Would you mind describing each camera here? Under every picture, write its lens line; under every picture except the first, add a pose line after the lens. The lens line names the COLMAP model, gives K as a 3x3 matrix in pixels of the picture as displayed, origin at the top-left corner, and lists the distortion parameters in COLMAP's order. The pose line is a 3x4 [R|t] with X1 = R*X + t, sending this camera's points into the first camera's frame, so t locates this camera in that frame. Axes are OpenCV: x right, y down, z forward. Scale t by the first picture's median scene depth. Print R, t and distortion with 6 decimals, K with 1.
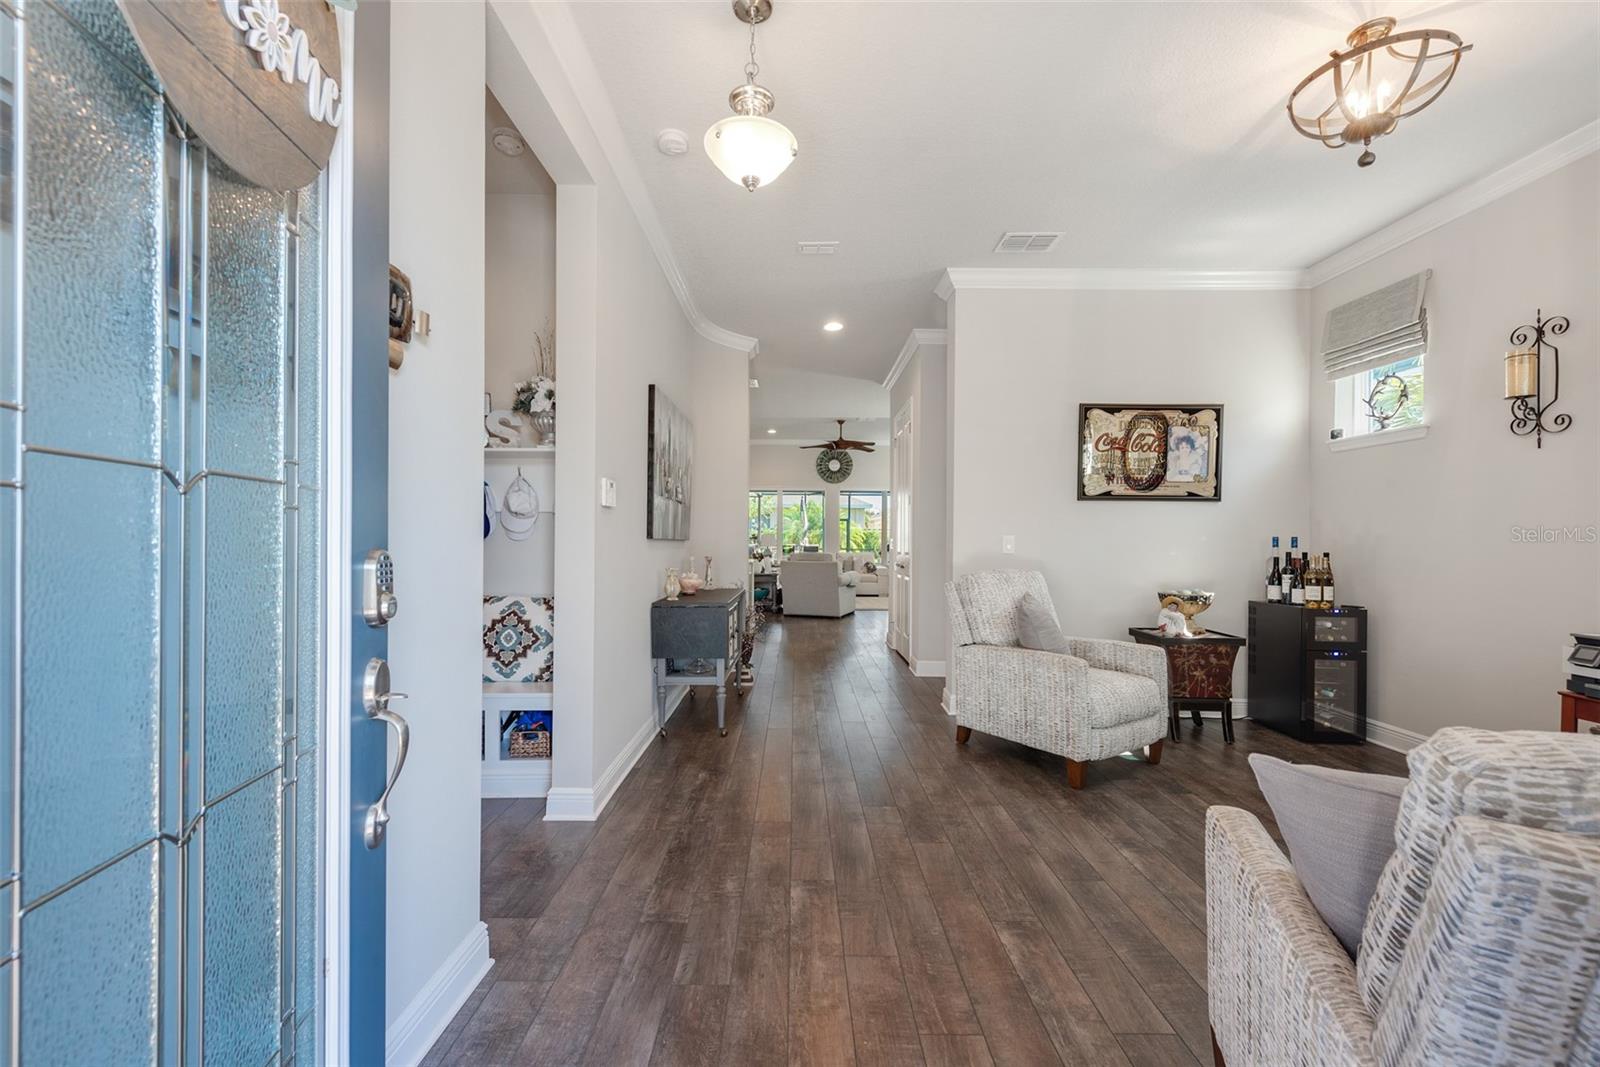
lens RADIAL K [[630.9, 0, 791.1], [0, 630.9, 539.7], [0, 0, 1]] dist [0.008808, -0.002297]
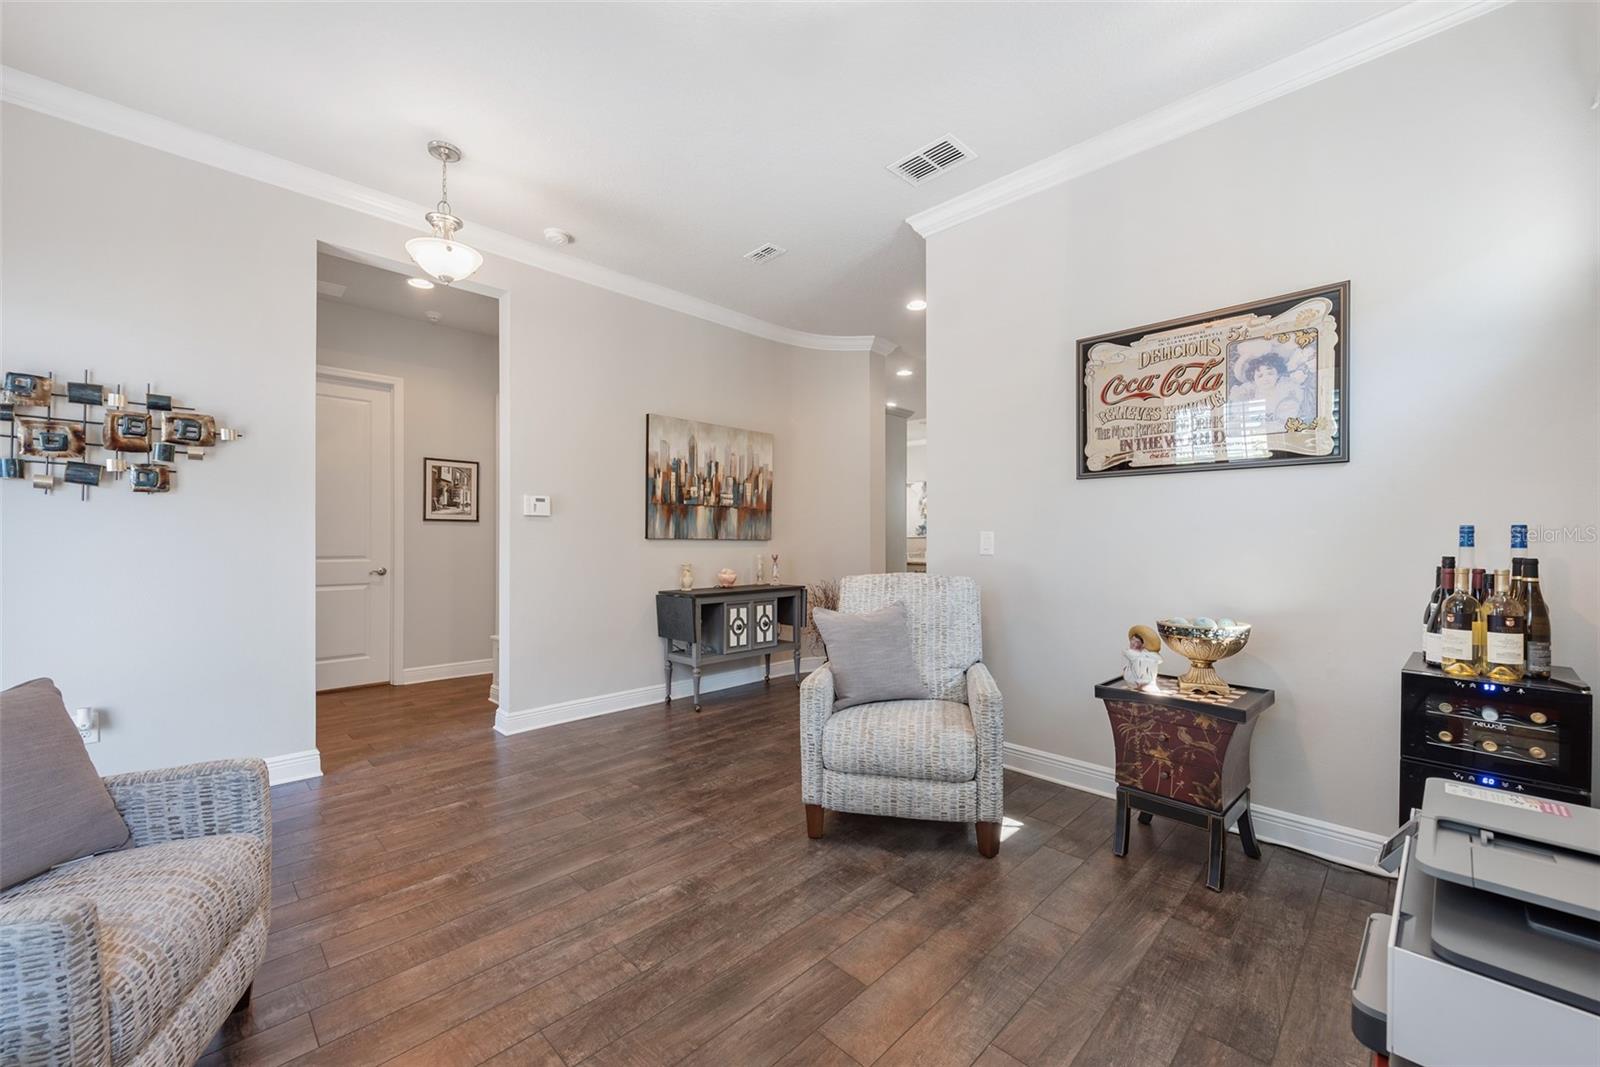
lens RADIAL K [[630.9, 0, 799.6], [0, 630.9, 539.5], [0, 0, 1]] dist [0.008808, -0.002297]
pose [[0.703414, -0.007227, -0.710744, 0.737429], [0.006608, 0.999972, -0.003628, 0.004663], [0.710750, -0.002144, 0.703442, 0.289989]]
